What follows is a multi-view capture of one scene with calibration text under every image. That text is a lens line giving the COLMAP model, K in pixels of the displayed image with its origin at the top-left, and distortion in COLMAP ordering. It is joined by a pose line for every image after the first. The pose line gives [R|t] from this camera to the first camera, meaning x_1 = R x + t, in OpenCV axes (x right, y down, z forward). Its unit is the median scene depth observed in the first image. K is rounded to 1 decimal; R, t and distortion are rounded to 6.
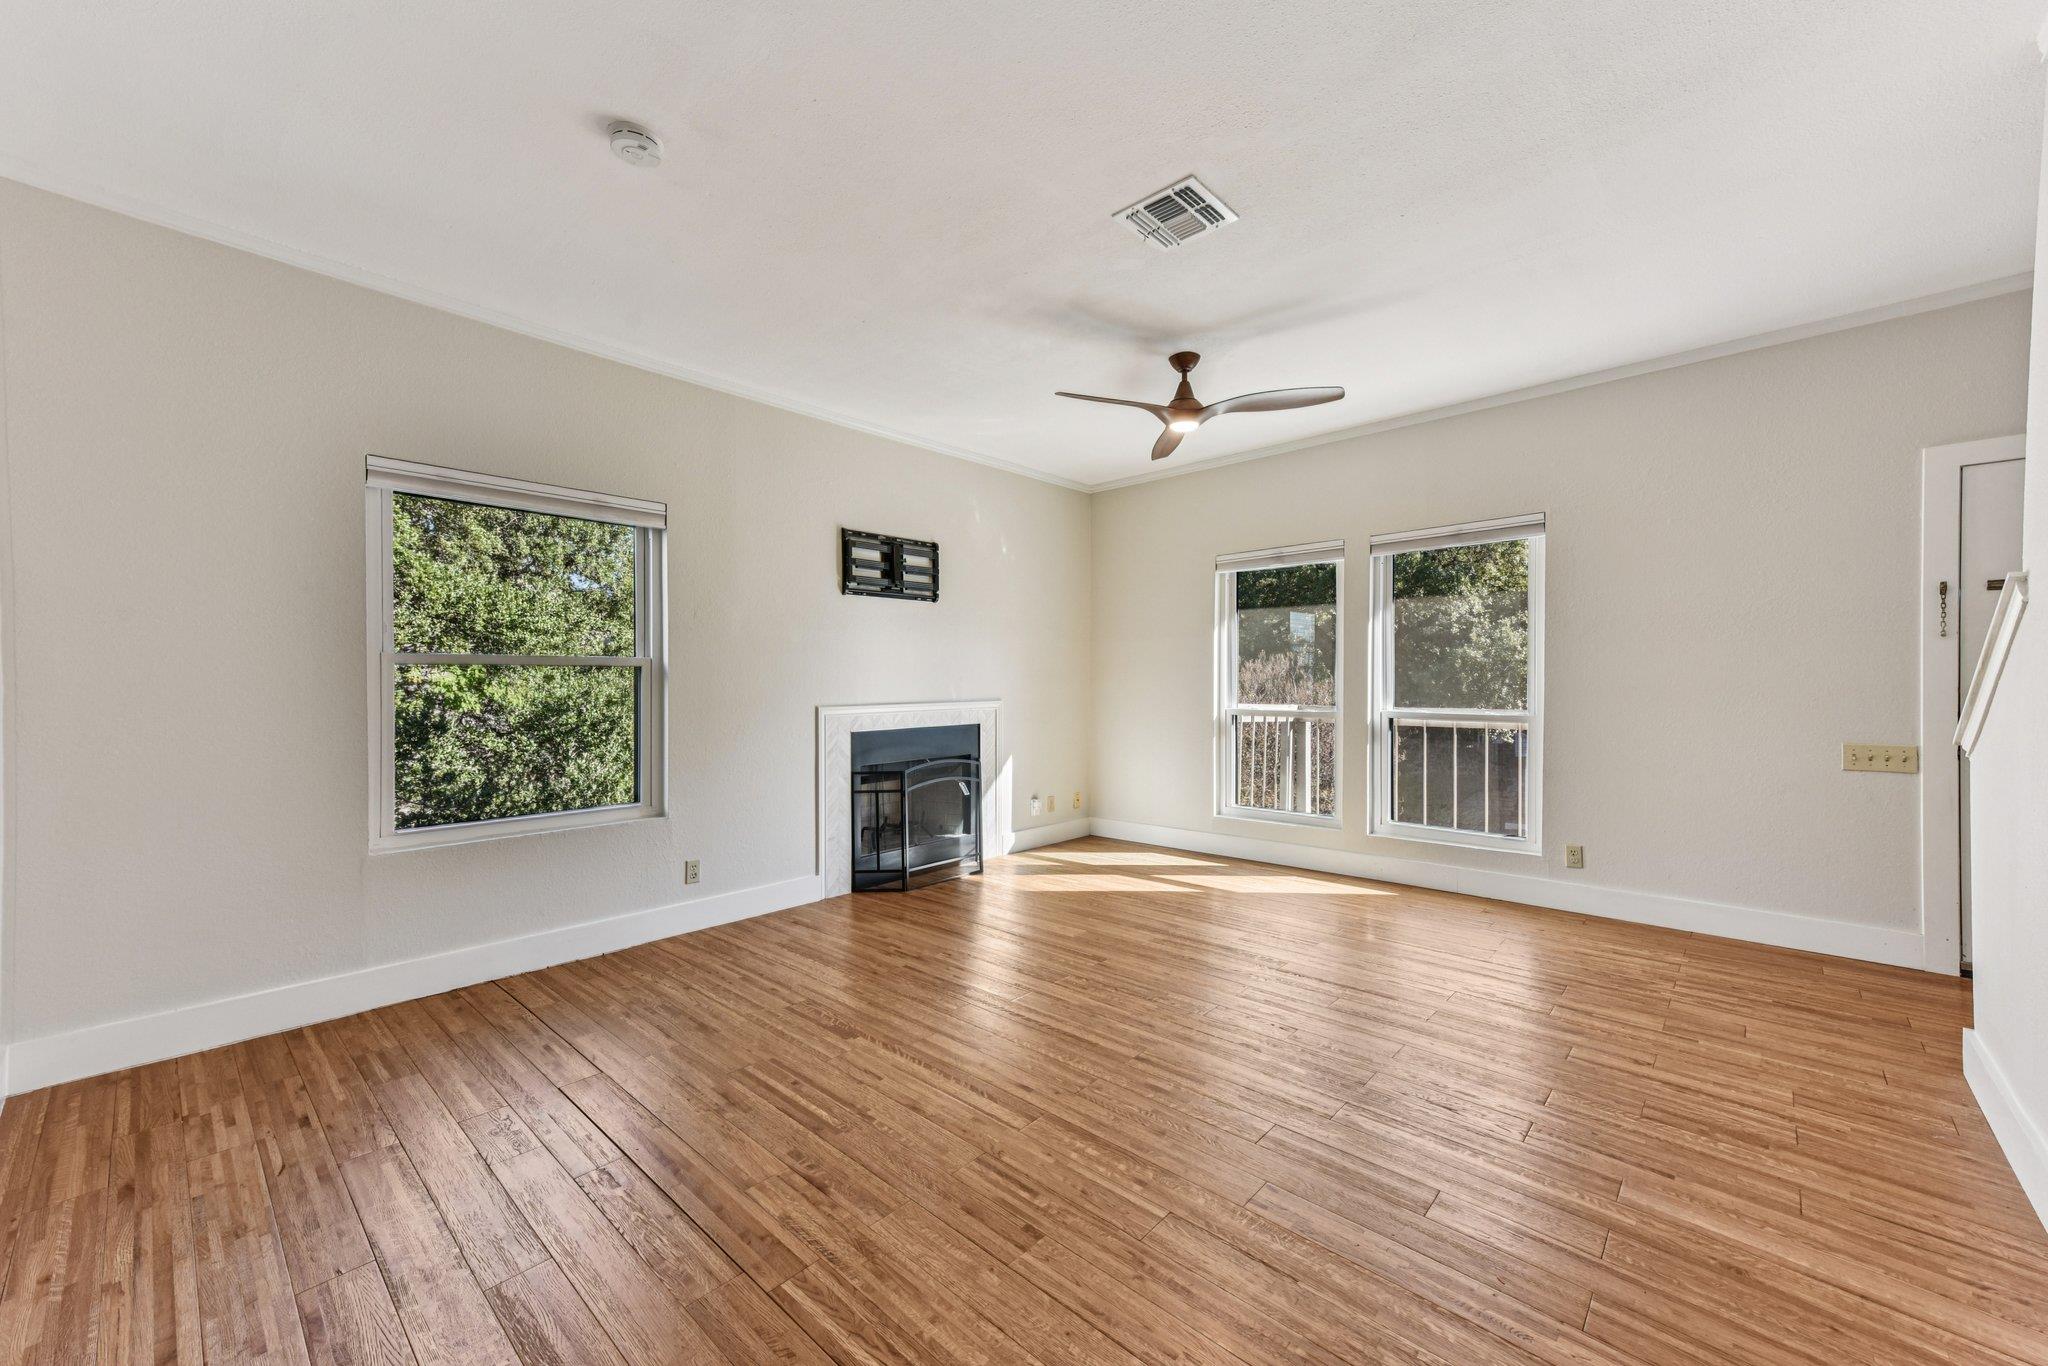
lens RADIAL K [[795.1, 0, 1029.5], [0, 795.1, 674.4], [0, 0, 1]] dist [0.024296, -0.000401]
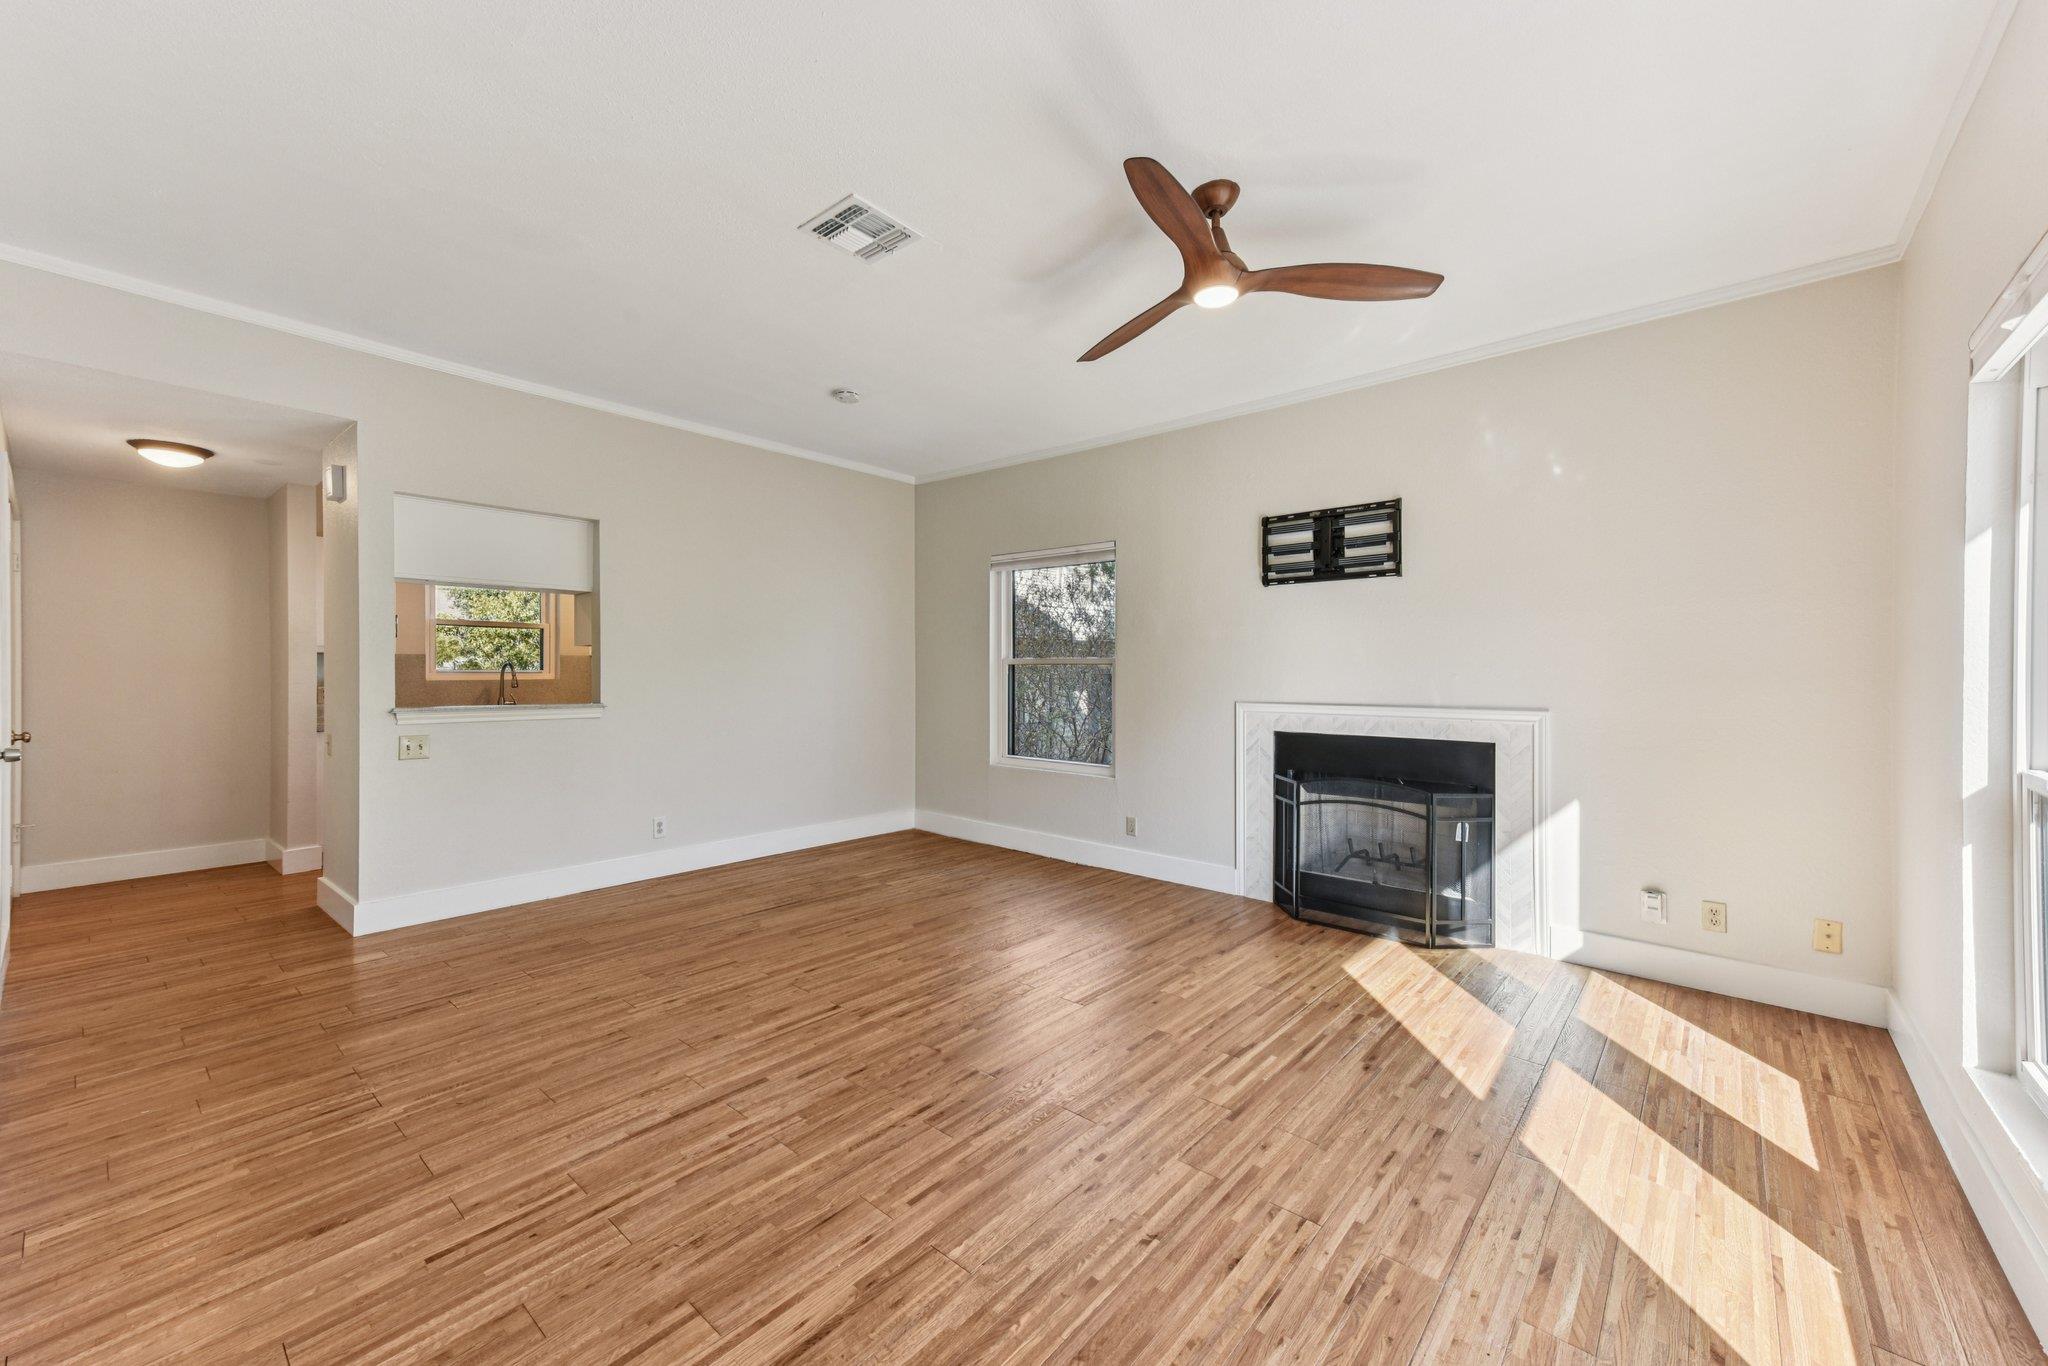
lens RADIAL K [[795.1, 0, 1032.5], [0, 795.1, 676.0], [0, 0, 1]] dist [0.024296, -0.000401]
pose [[0.035065, 0.008733, -0.999347, 0.715730], [0.000509, 0.999962, 0.008756, -0.001599], [0.999385, -0.000815, 0.035059, 0.691205]]
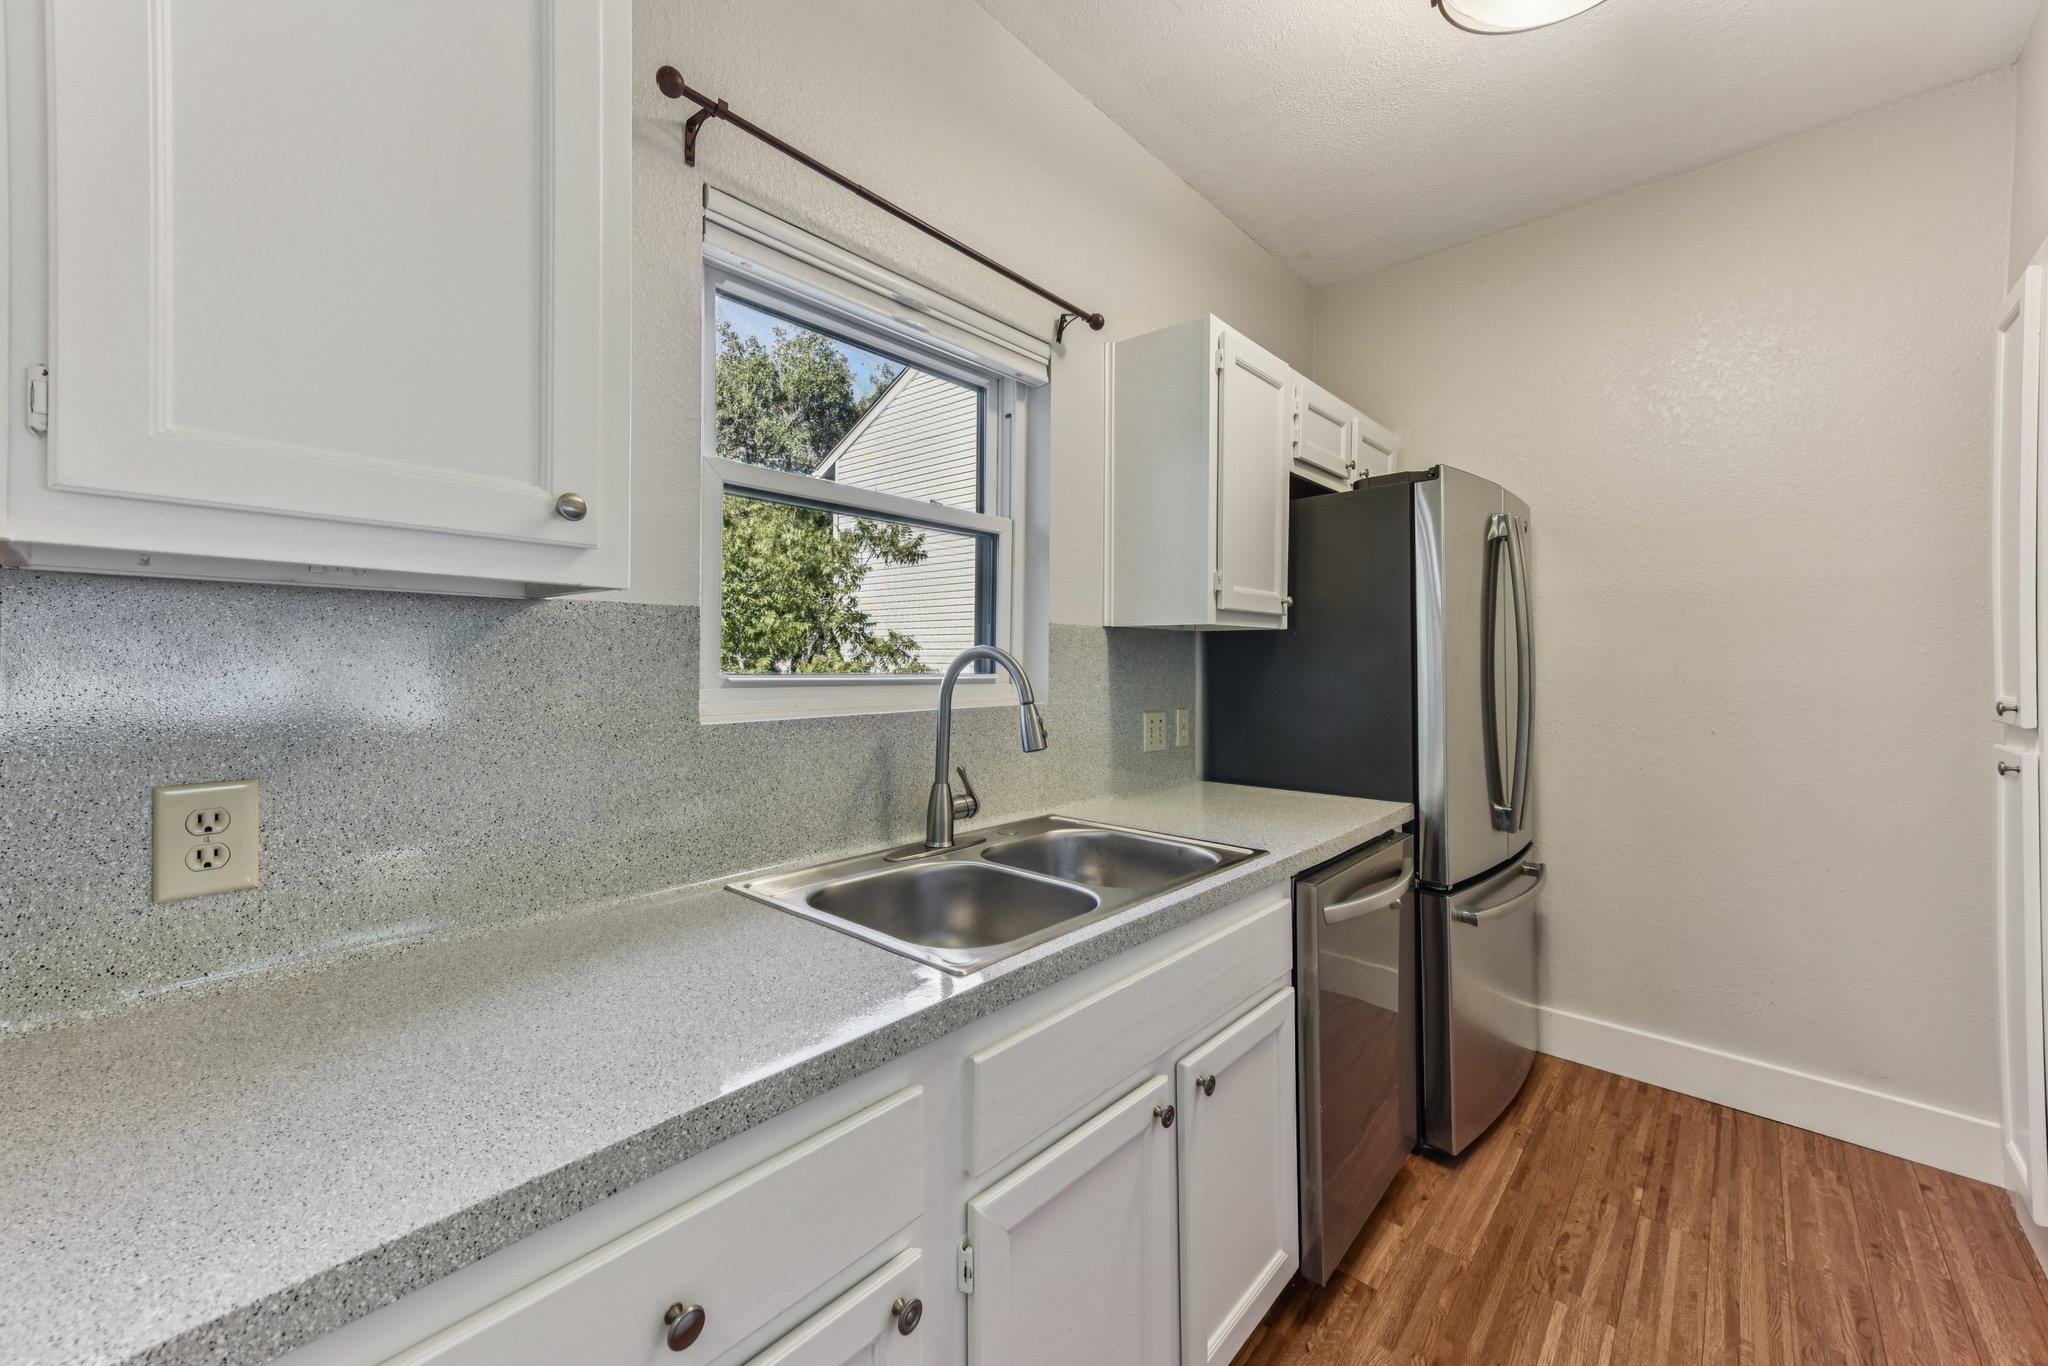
lens RADIAL K [[795.1, 0, 1026.7], [0, 795.1, 657.2], [0, 0, 1]] dist [0.024296, -0.000401]
pose [[0.007131, -0.006241, -0.999955, -0.340955], [-0.005687, 0.999964, -0.006281, -0.005382], [0.999958, 0.005732, 0.007096, -0.138828]]
